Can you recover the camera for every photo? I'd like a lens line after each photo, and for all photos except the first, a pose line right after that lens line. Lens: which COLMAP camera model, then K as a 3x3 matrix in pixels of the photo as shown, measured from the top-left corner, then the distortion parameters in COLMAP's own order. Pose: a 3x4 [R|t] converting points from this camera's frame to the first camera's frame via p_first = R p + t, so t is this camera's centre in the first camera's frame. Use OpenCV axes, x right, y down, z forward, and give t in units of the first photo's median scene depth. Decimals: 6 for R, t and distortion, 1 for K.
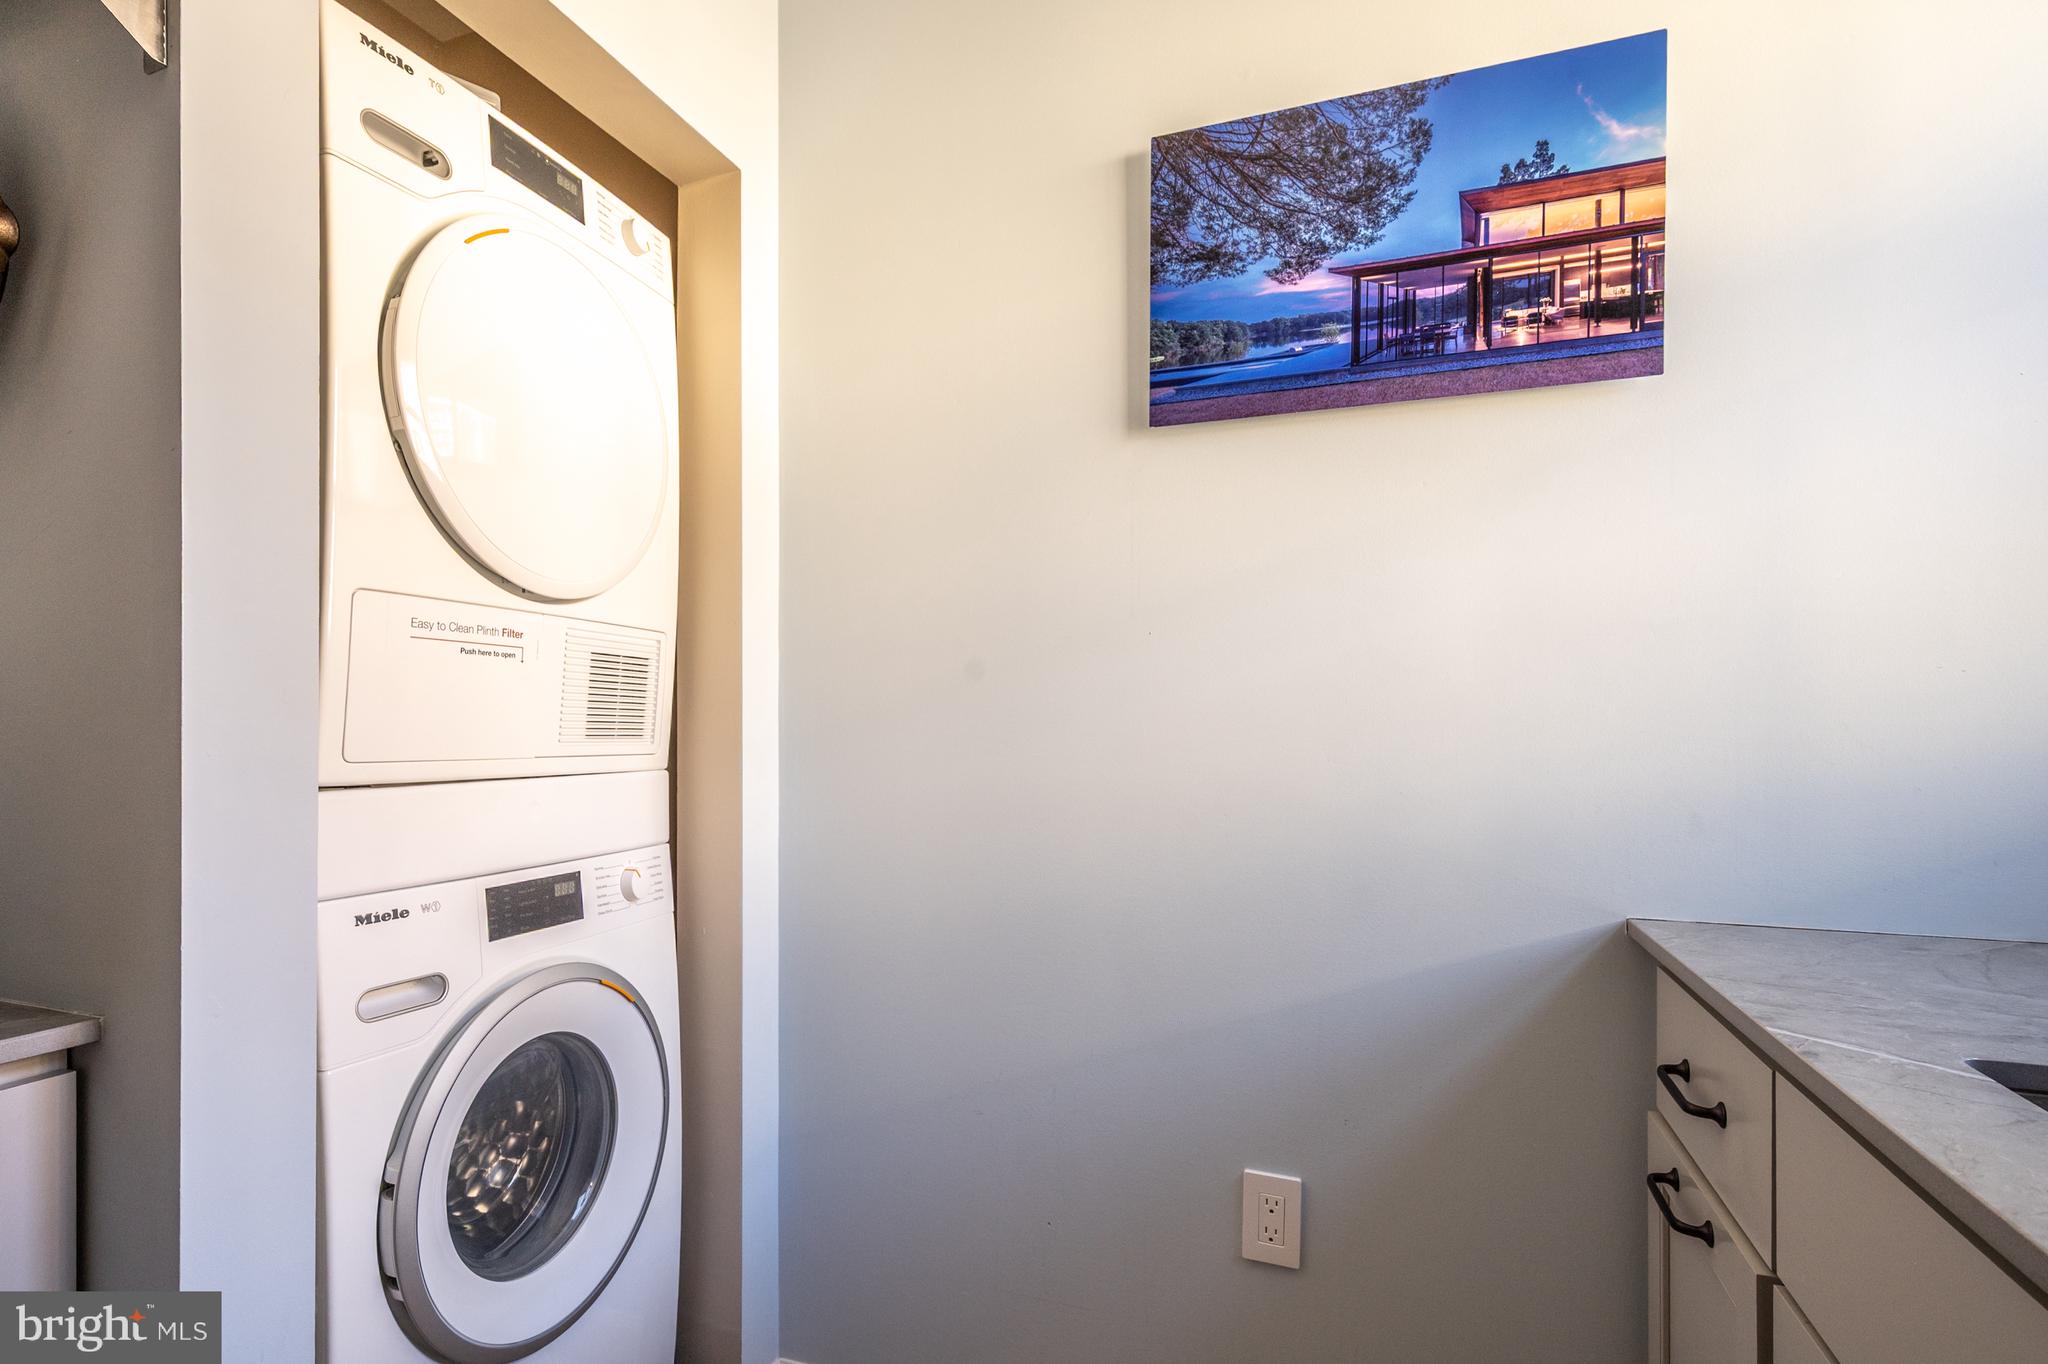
lens RADIAL K [[997.3, 0, 987.0], [0, 997.3, 726.1], [0, 0, 1]] dist [-0.001888, 0.000051]
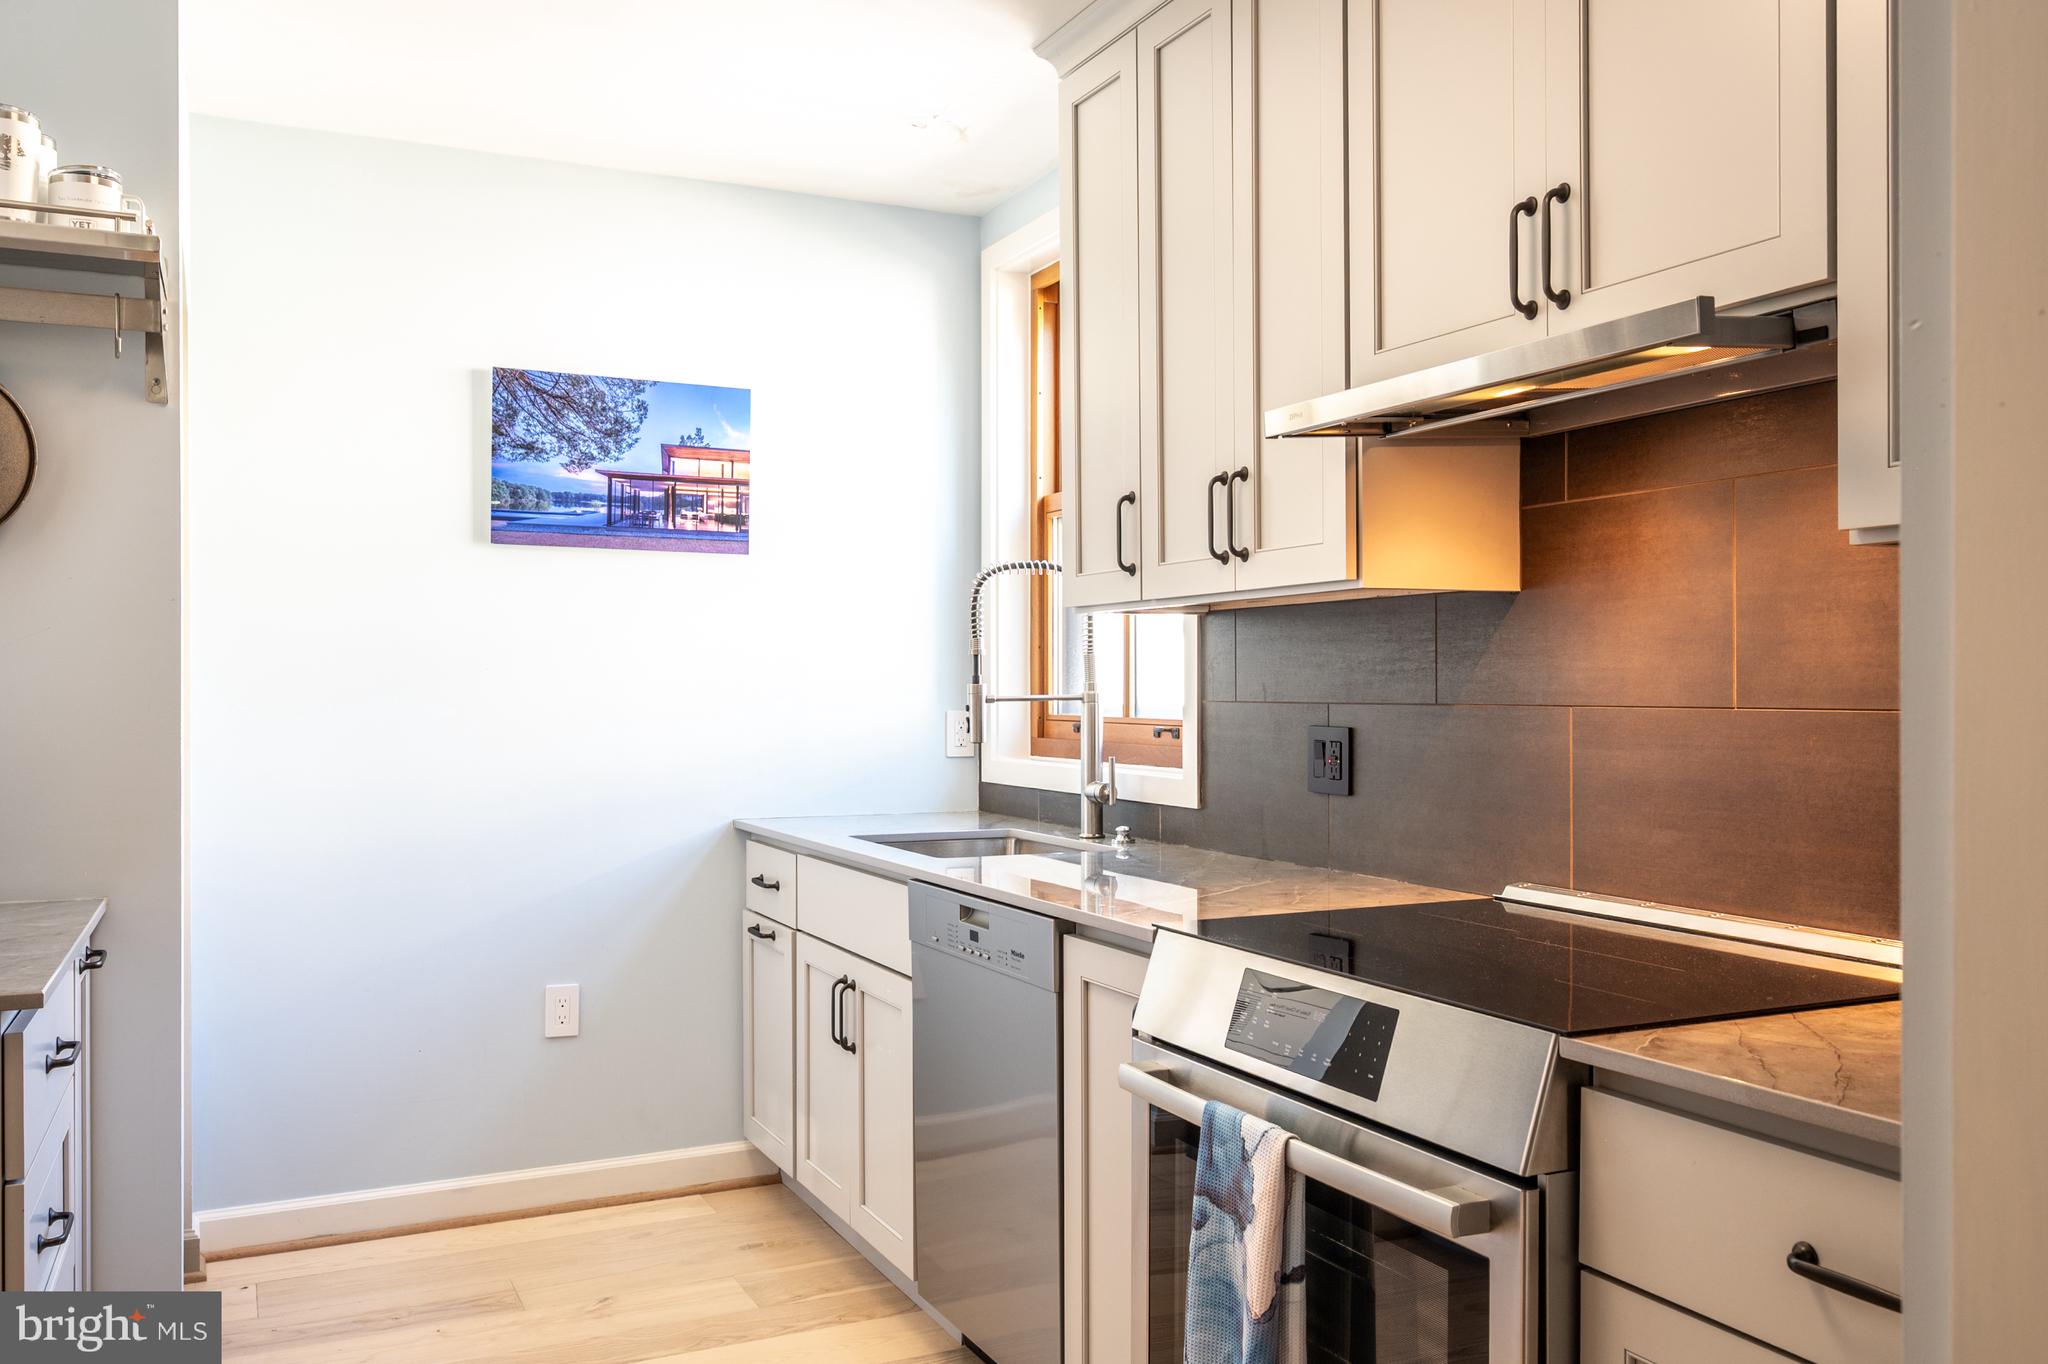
lens RADIAL K [[1628.0, 0, 1020.1], [0, 1628.0, 689.7], [0, 0, 1]] dist [-0.013920, -0.007627]
pose [[0.666807, 0.003928, 0.745220, -1.331411], [-0.000676, 0.999989, -0.004667, -0.051955], [-0.745230, 0.002608, 0.666802, -1.523231]]
